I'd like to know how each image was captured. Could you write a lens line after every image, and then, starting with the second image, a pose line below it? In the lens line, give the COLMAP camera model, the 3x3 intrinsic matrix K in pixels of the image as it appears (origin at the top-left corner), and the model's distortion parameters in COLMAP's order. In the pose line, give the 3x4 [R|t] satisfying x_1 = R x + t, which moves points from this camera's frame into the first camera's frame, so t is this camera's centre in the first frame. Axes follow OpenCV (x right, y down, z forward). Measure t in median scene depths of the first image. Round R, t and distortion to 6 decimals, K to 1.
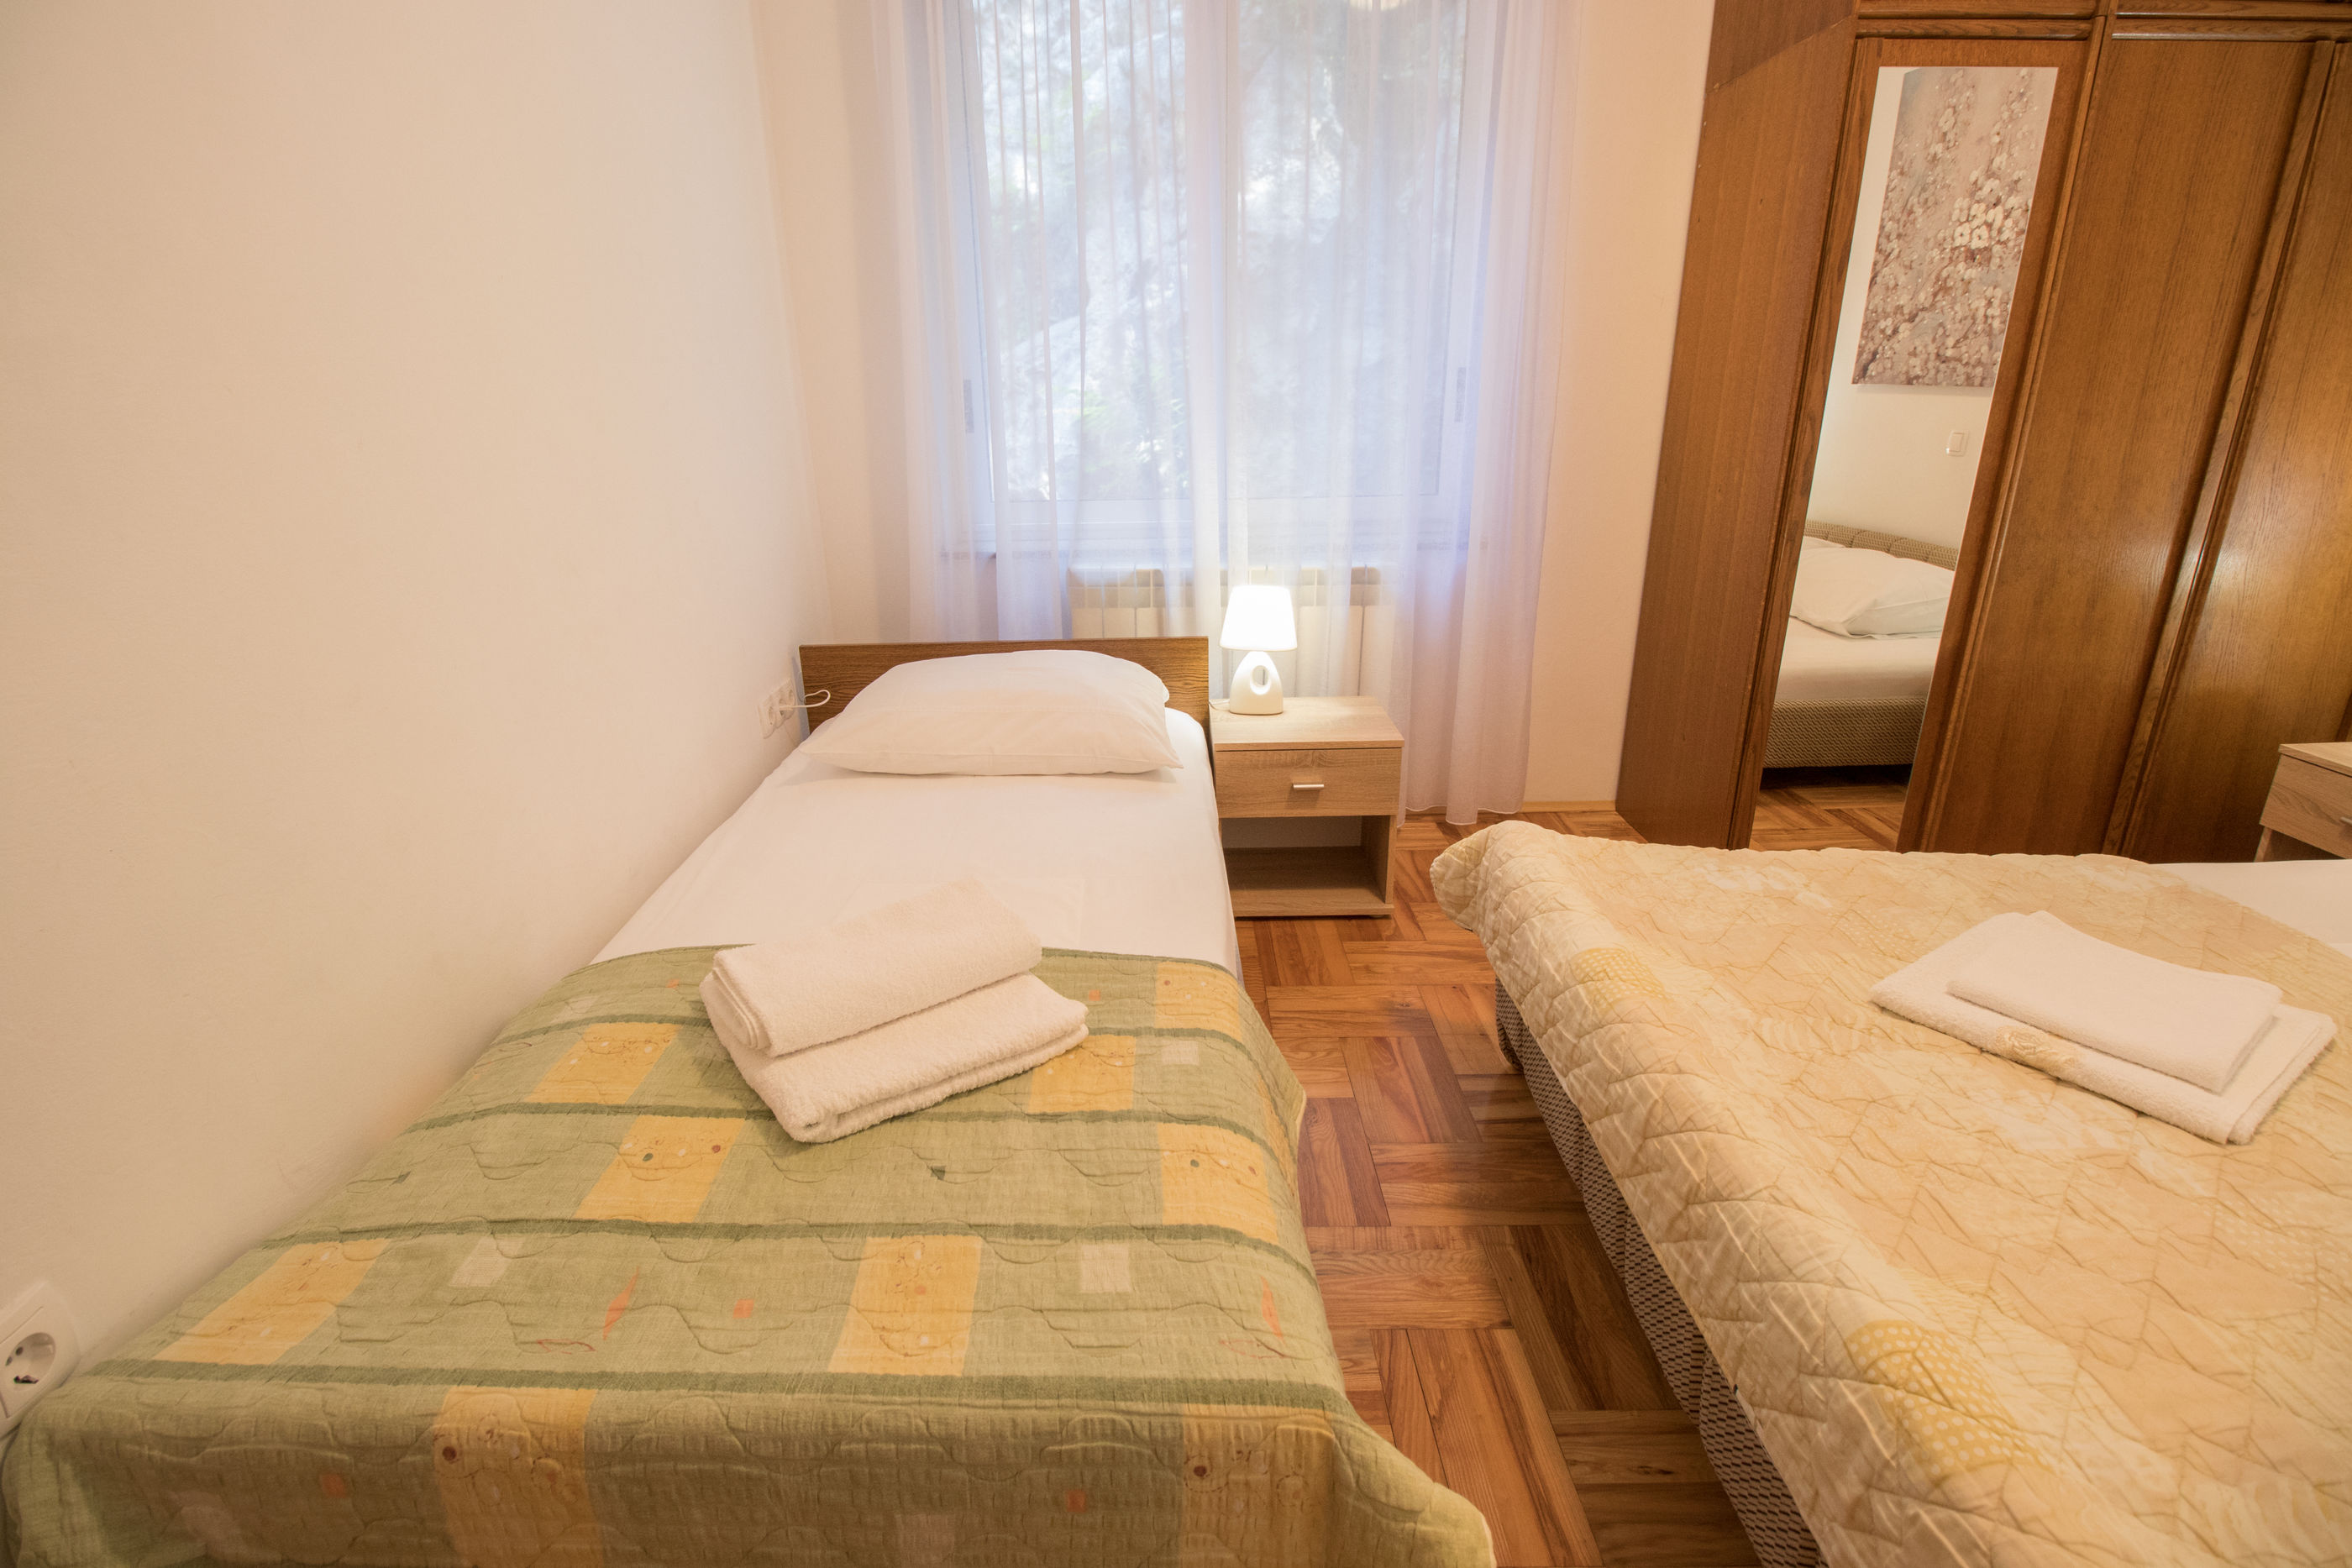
lens RADIAL K [[1100.5, 0, 1152.2], [0, 1100.5, 779.8], [0, 0, 1]] dist [-0.000968, -0.013250]
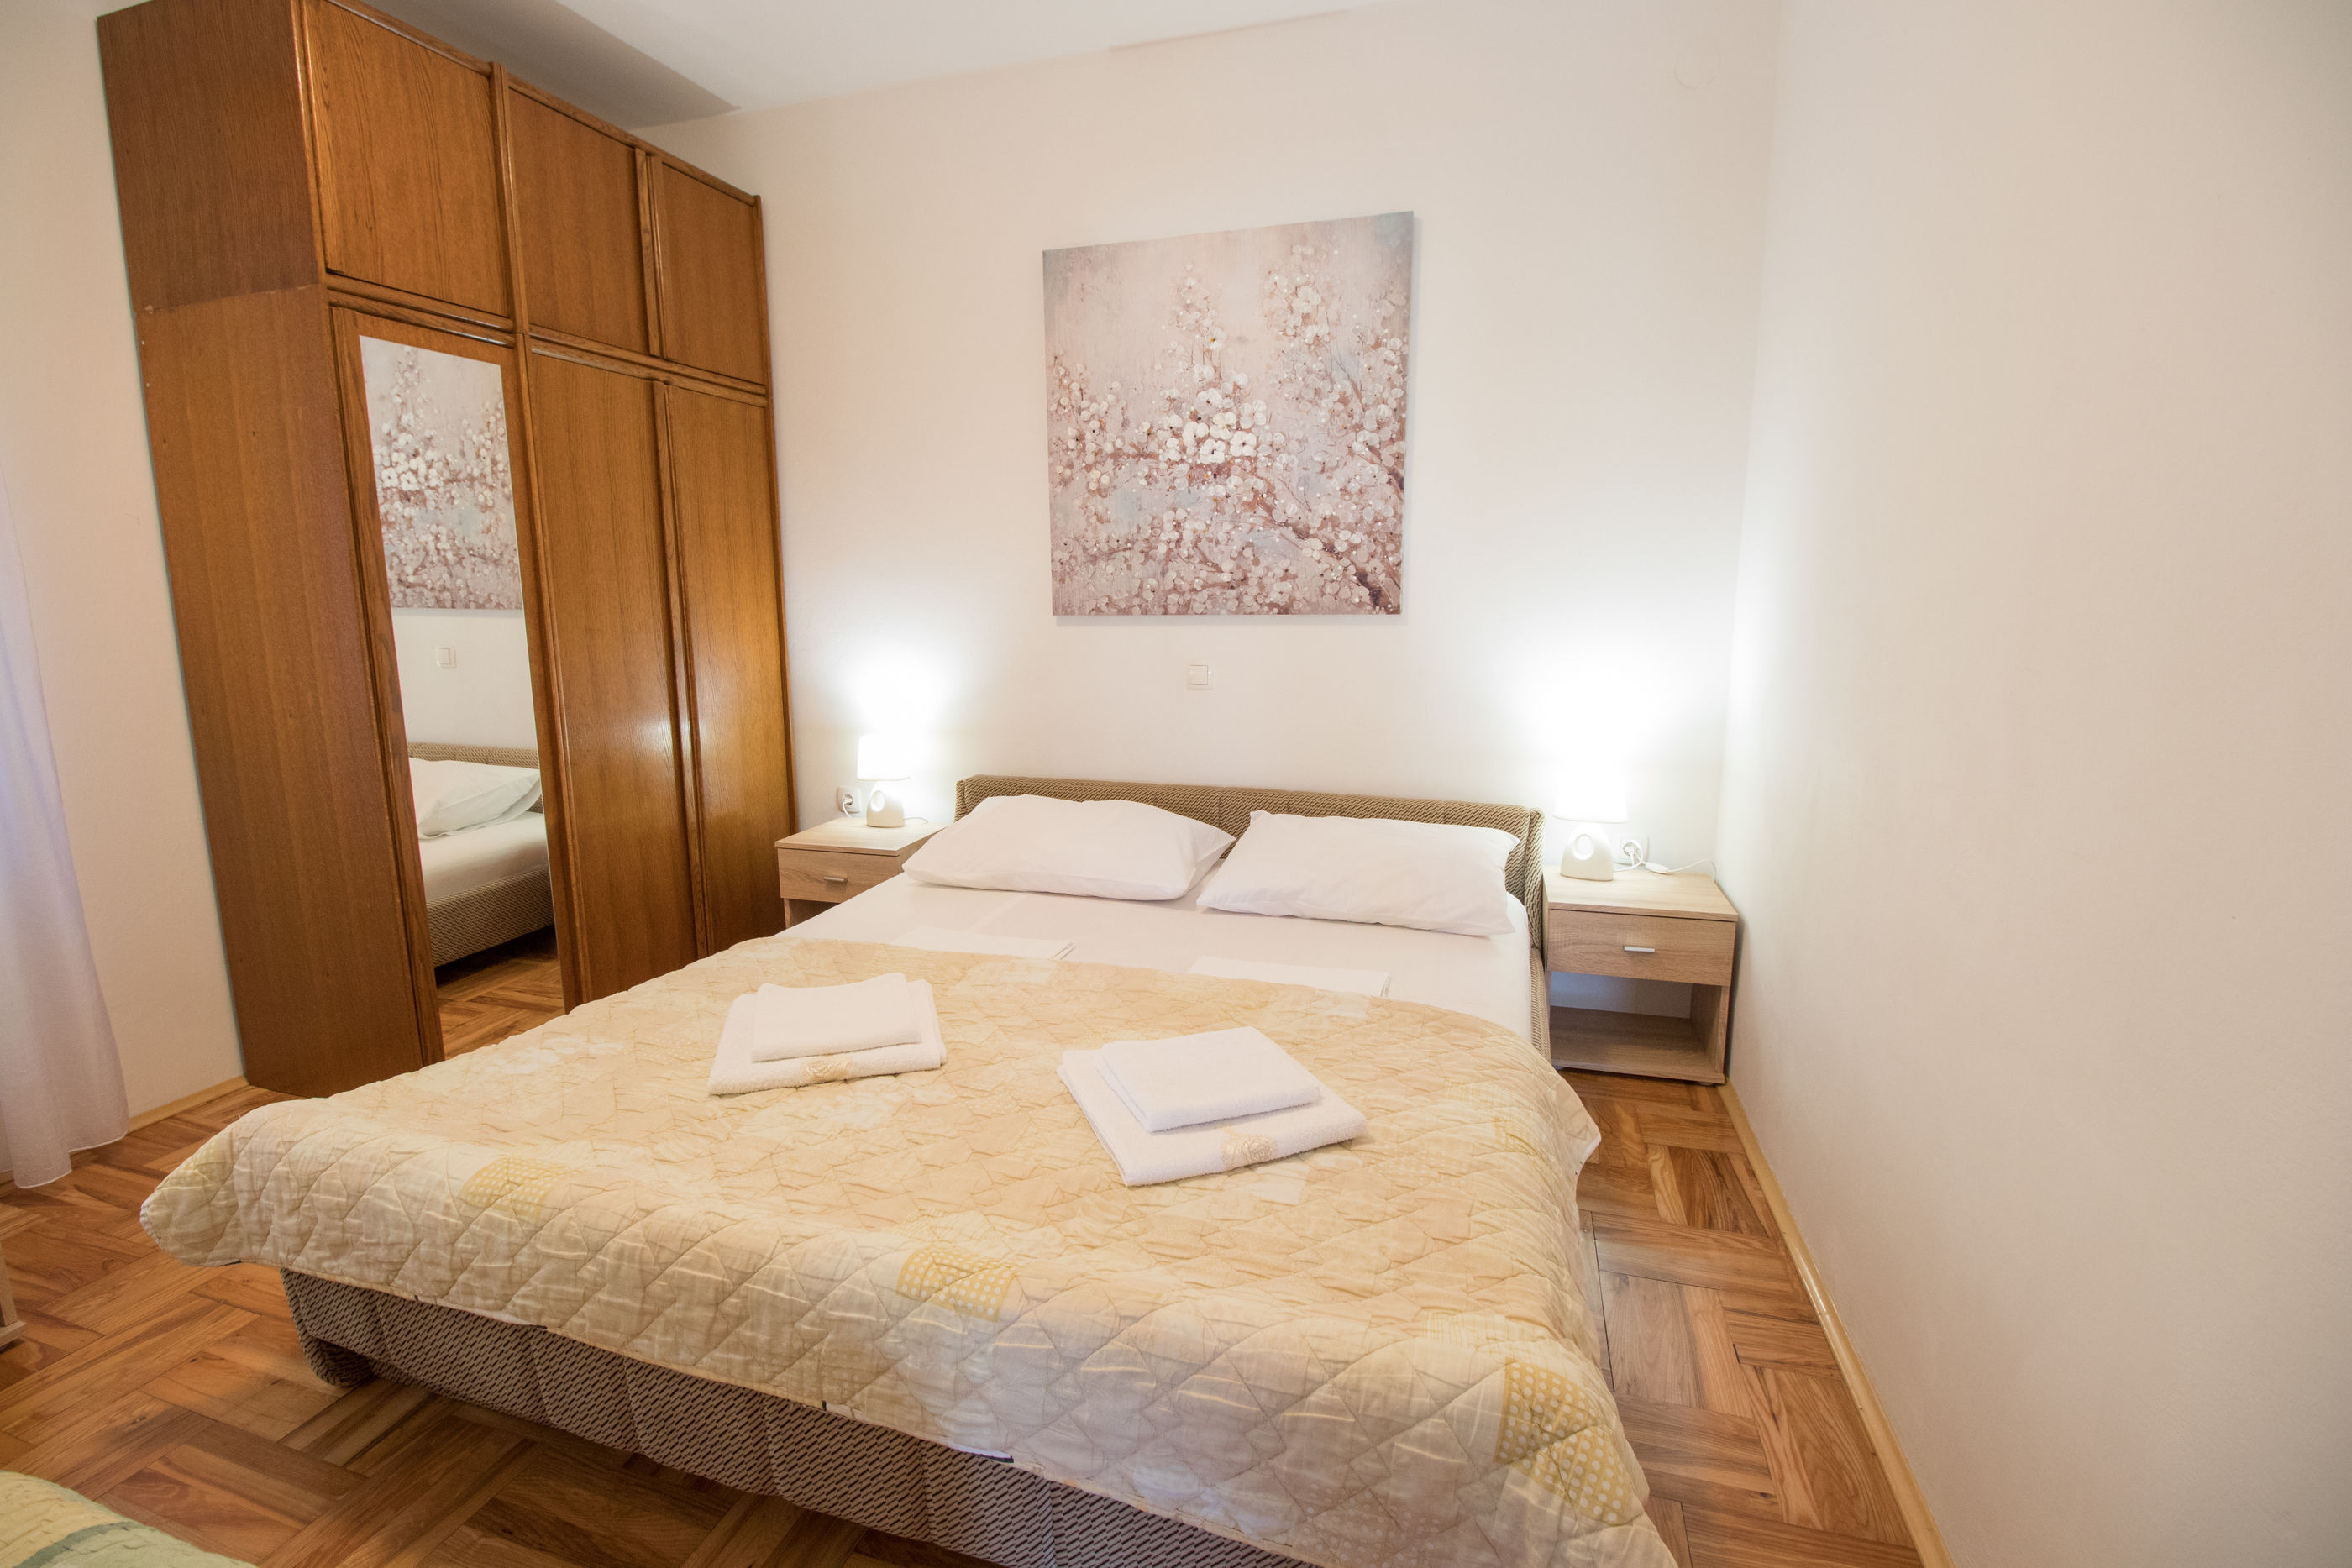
lens RADIAL K [[1082.7, 0, 1155.6], [0, 1082.7, 777.8], [0, 0, 1]] dist [0.000287, -0.014002]
pose [[0.299499, -0.145000, 0.943014, -0.187227], [0.316527, 0.947508, 0.045163, -0.020170], [-0.900062, 0.284963, 0.329674, 0.036519]]
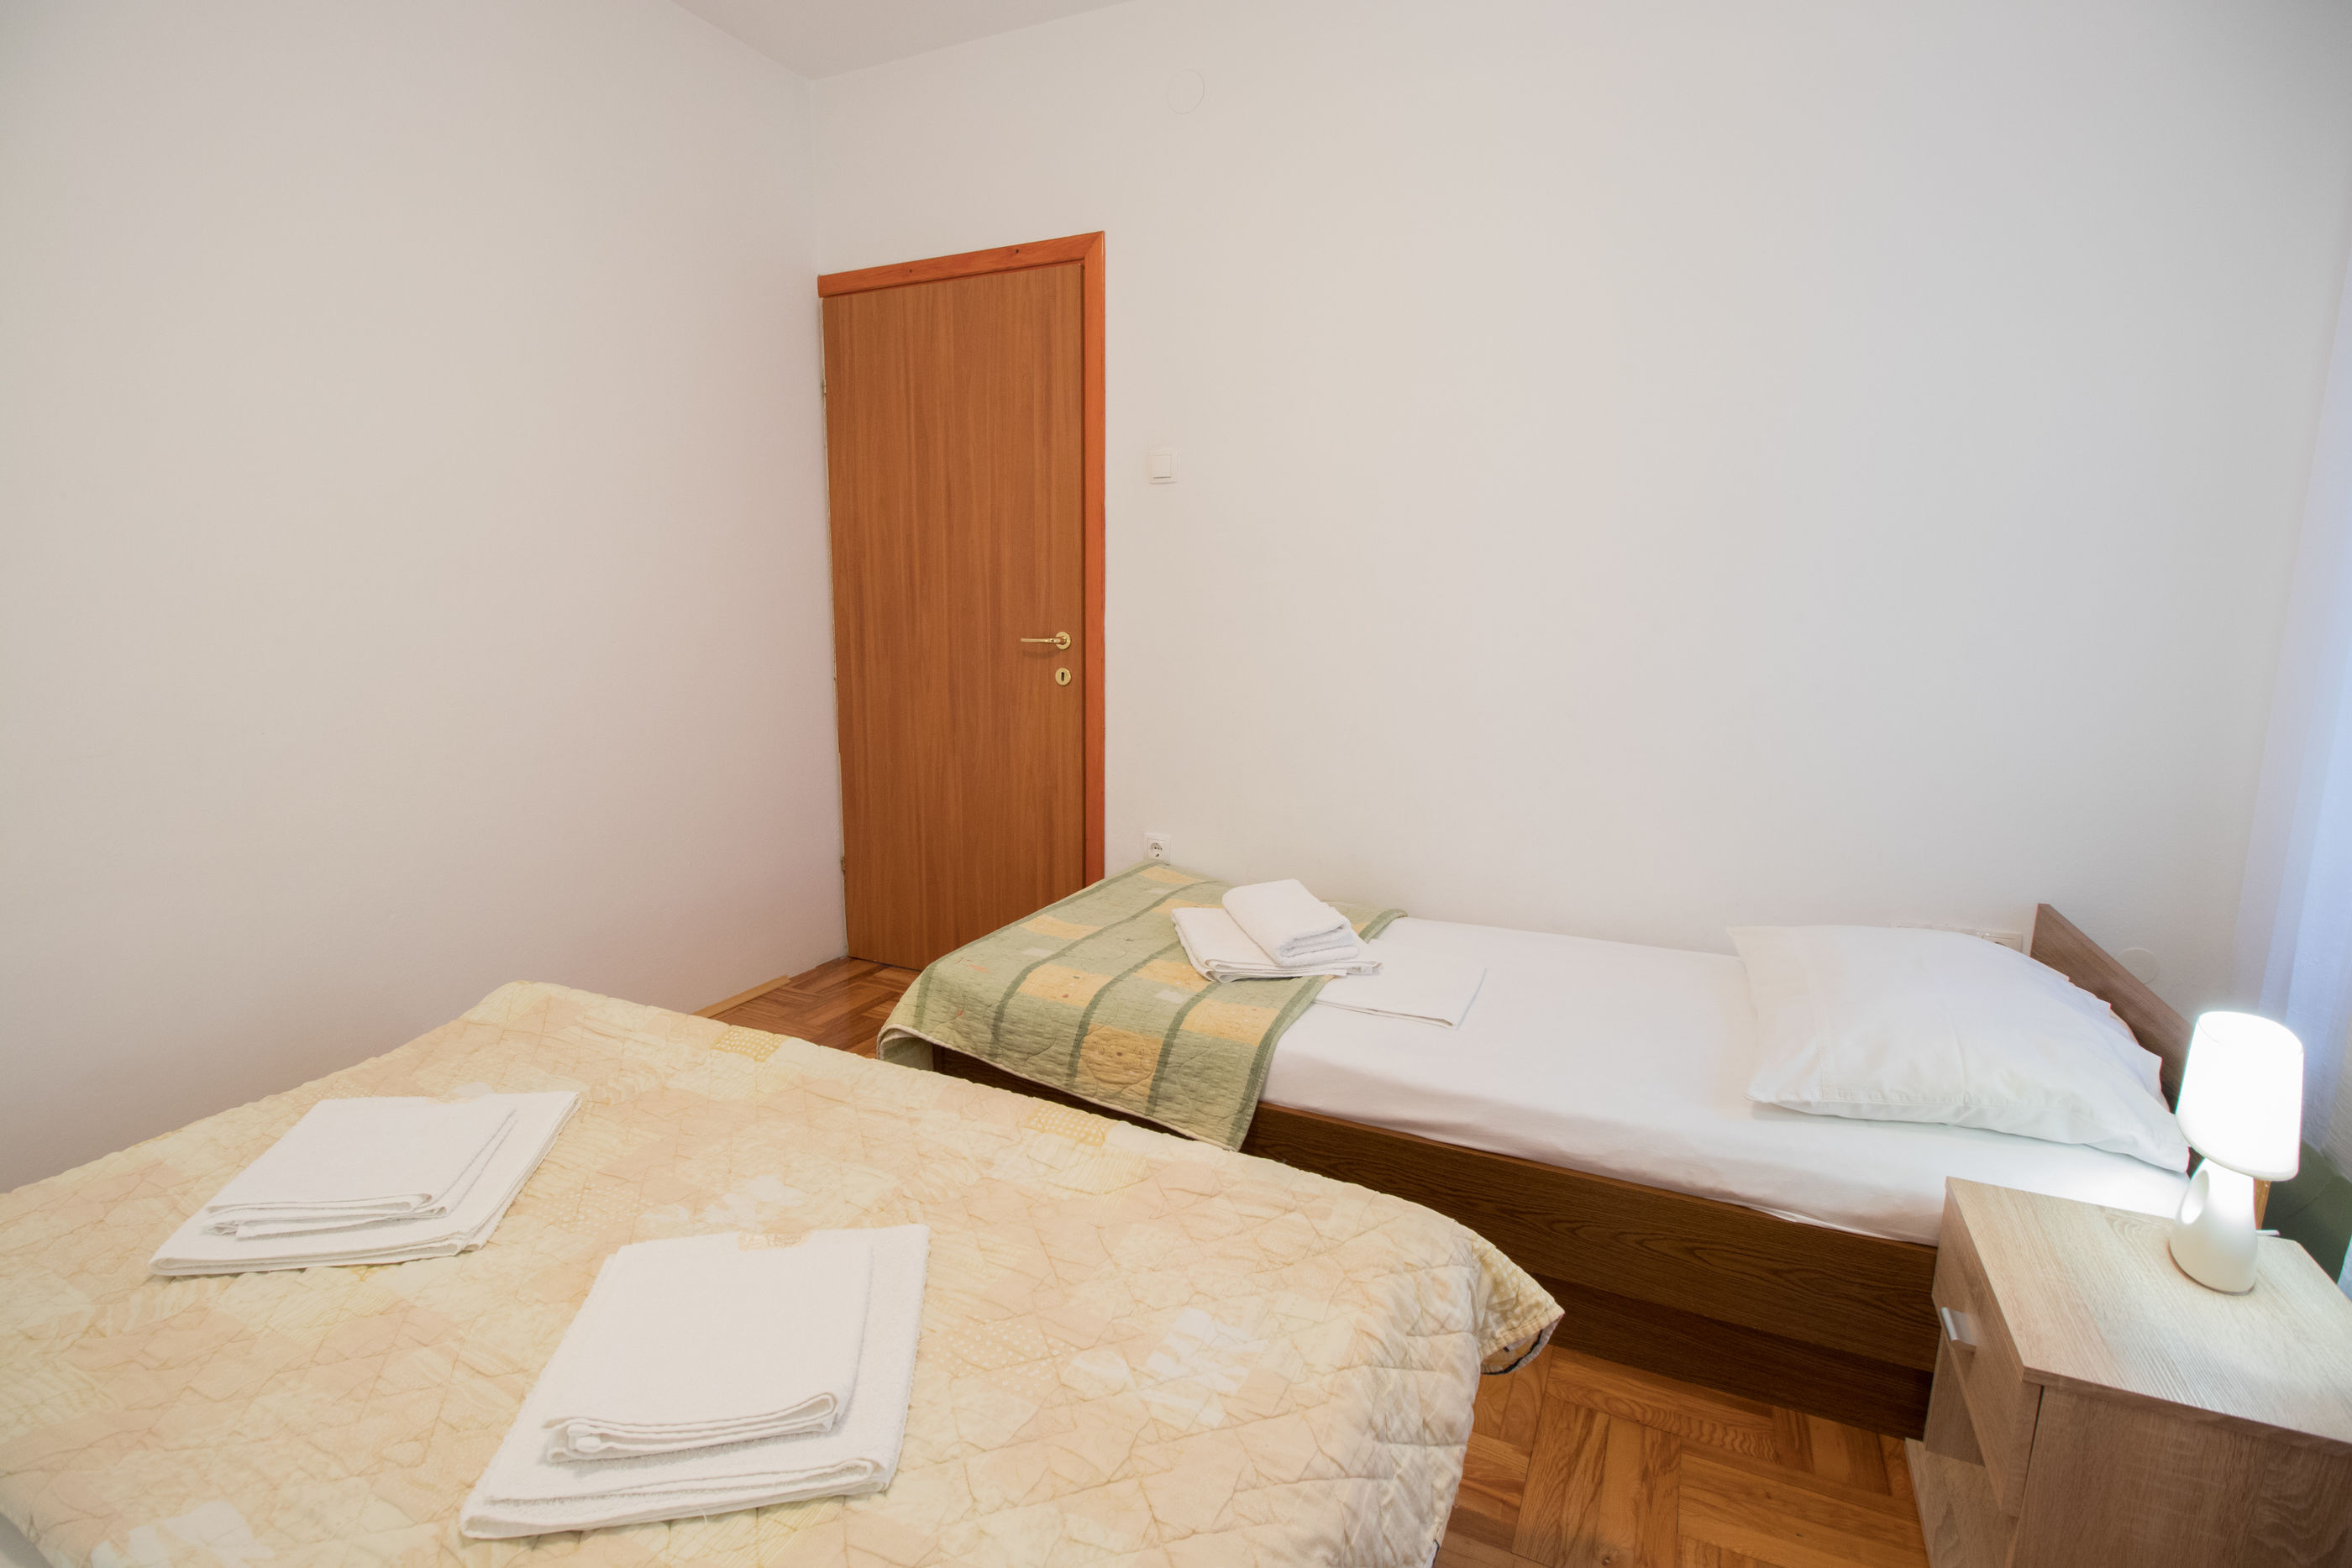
lens RADIAL K [[1082.7, 0, 1155.6], [0, 1082.7, 777.8], [0, 0, 1]] dist [0.000287, -0.014002]
pose [[-0.438175, 0.164897, -0.883636, 0.892843], [-0.298572, 0.900519, 0.316103, -0.348950], [0.847855, 0.402337, -0.345351, 0.890525]]
